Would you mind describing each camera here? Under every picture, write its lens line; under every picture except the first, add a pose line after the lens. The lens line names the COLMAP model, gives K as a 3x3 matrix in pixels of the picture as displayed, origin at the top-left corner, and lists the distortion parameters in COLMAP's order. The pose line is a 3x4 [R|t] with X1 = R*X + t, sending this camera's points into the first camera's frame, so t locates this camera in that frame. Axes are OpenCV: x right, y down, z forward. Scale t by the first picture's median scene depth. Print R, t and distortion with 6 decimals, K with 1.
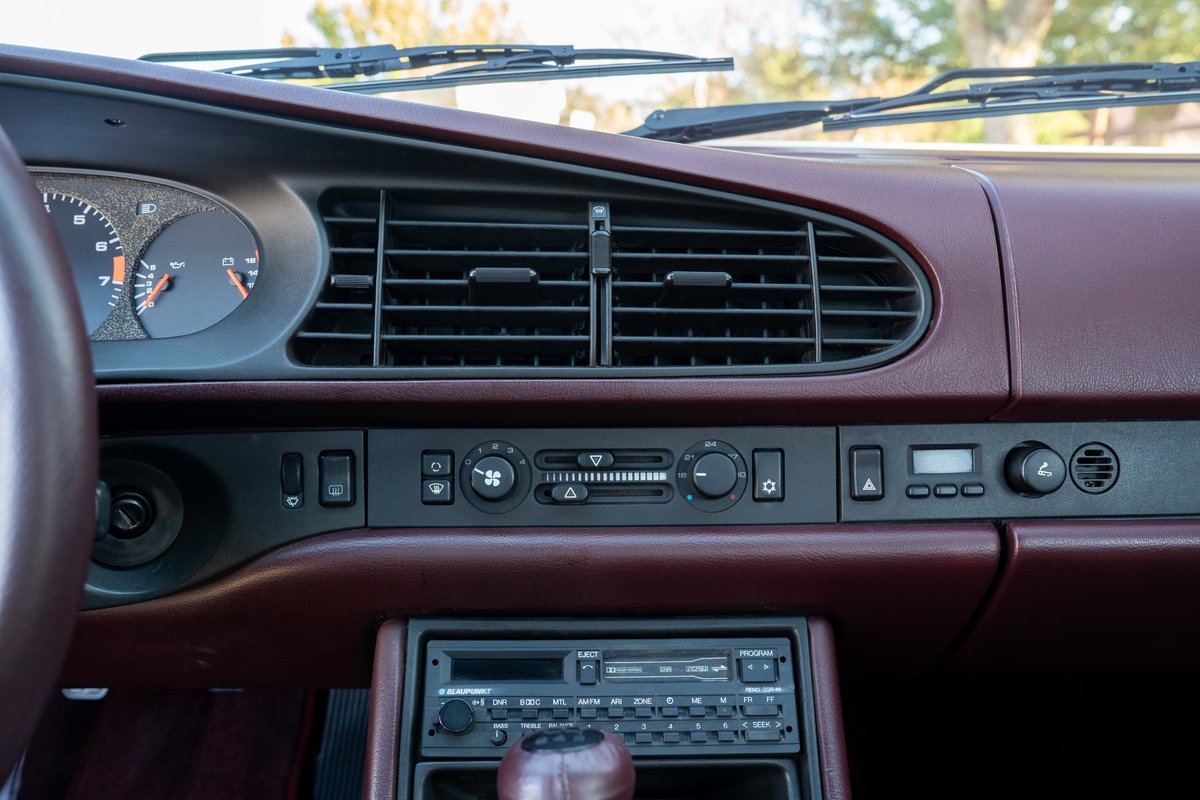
lens RADIAL K [[953.4, 0, 594.9], [0, 953.4, 395.8], [0, 0, 1]] dist [-0.061394, 0.012193]
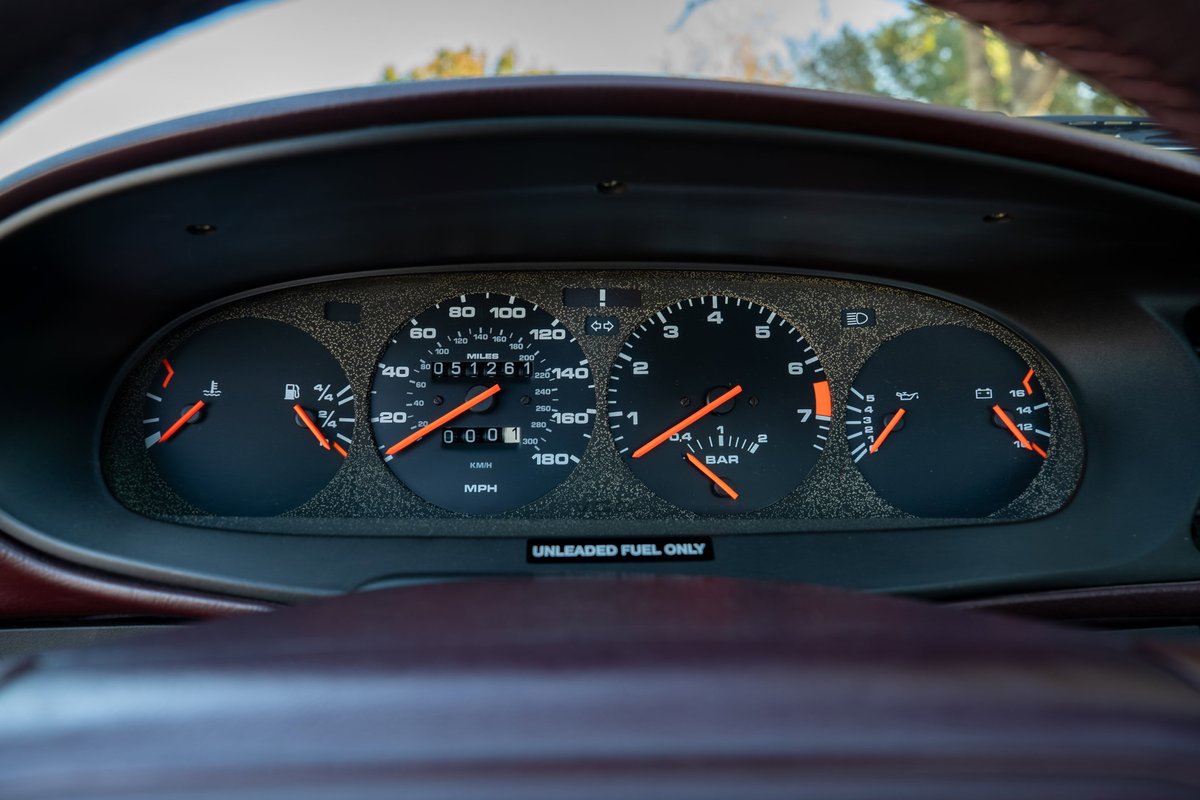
lens RADIAL K [[862.0, 0, 605.1], [0, 862.0, 397.9], [0, 0, 1]] dist [-0.081983, 0.051305]
pose [[0.999963, 0.008249, 0.002408, -0.713669], [-0.008187, 0.999664, -0.024592, -0.123356], [-0.002610, 0.024572, 0.999695, 0.329736]]
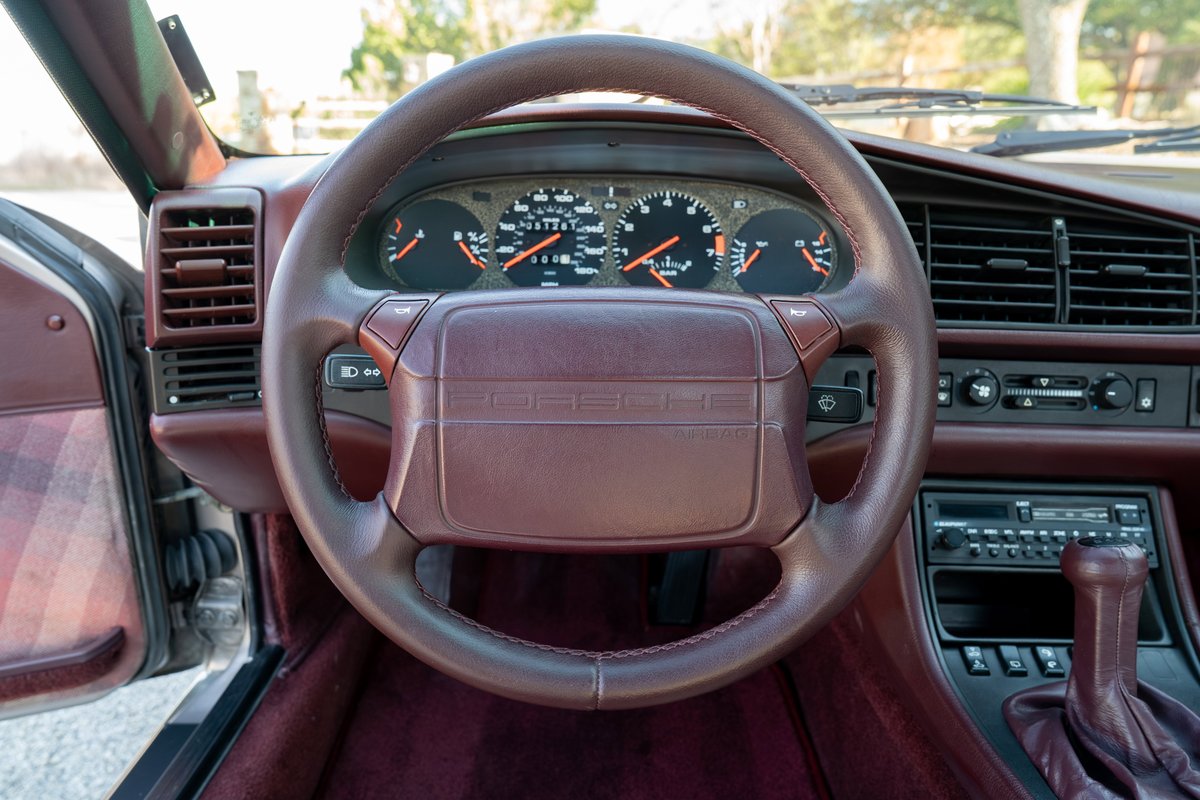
lens RADIAL K [[862.0, 0, 593.2], [0, 862.0, 396.0], [0, 0, 1]] dist [-0.081983, 0.051305]
pose [[0.998808, 0.033711, -0.035290, -0.682786], [-0.030084, 0.994664, 0.098686, -0.024996], [0.038429, -0.097506, 0.994493, -0.418284]]
